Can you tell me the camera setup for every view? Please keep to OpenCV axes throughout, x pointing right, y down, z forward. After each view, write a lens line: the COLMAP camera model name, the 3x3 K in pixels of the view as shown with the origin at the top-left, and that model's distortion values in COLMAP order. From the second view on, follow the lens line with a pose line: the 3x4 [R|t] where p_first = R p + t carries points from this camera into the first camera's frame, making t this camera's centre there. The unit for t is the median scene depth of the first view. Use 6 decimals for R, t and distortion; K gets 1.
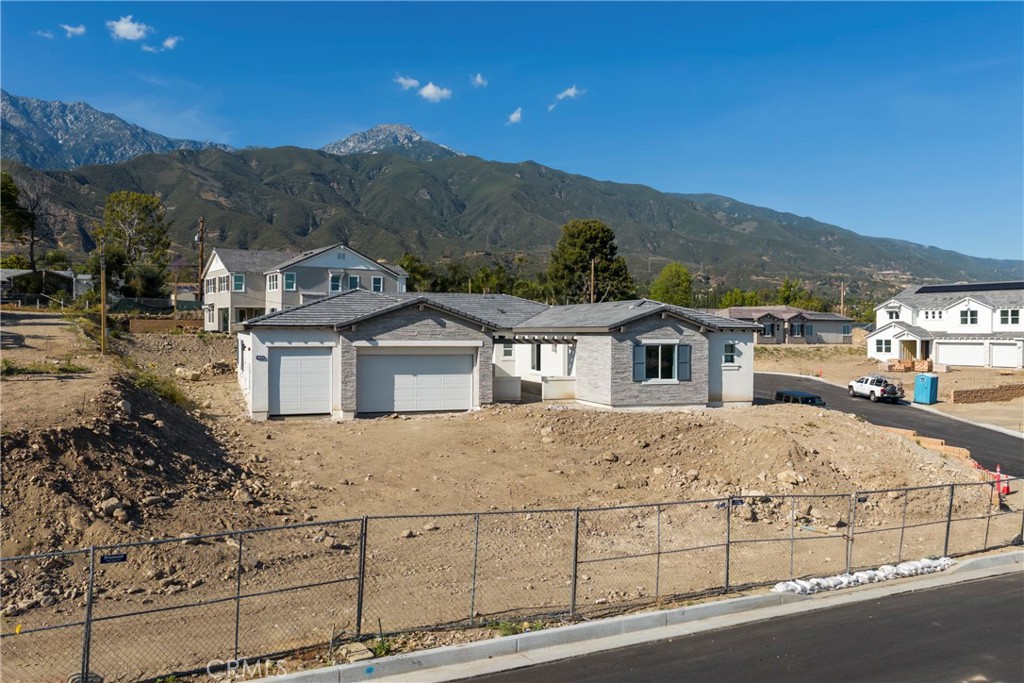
lens RADIAL K [[835.2, 0, 514.8], [0, 835.2, 338.6], [0, 0, 1]] dist [0.068498, -0.103812]
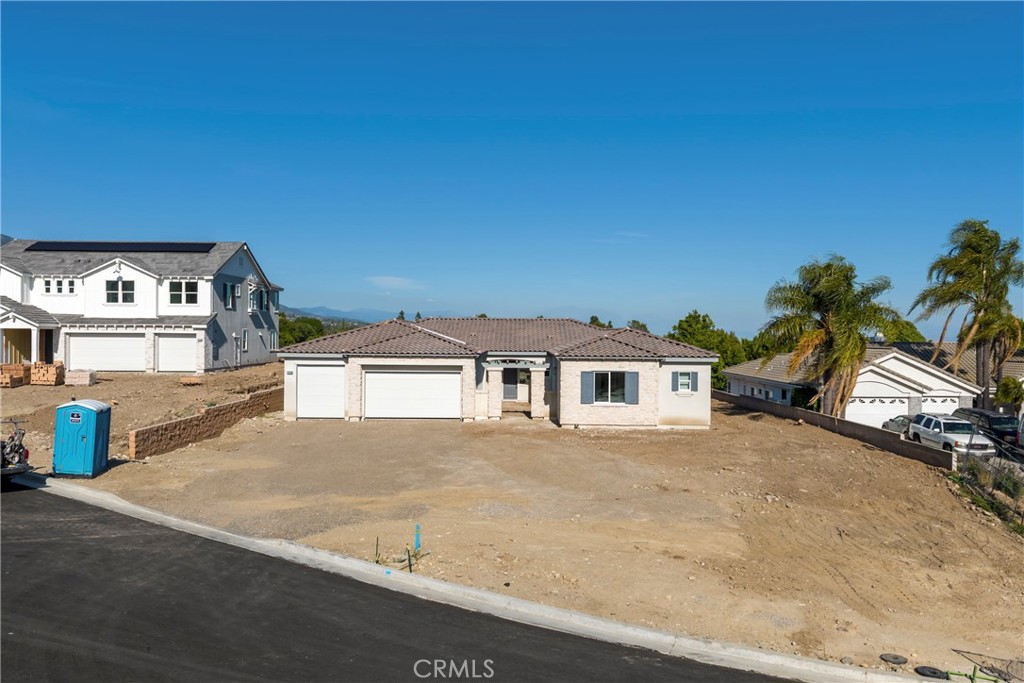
lens RADIAL K [[835.2, 0, 514.8], [0, 835.2, 338.6], [0, 0, 1]] dist [0.068498, -0.103812]
pose [[0.550386, -0.002793, 0.834905, 0.146286], [0.000571, 0.999995, 0.002969, 0.005638], [-0.834910, -0.001157, 0.550385, 0.336303]]
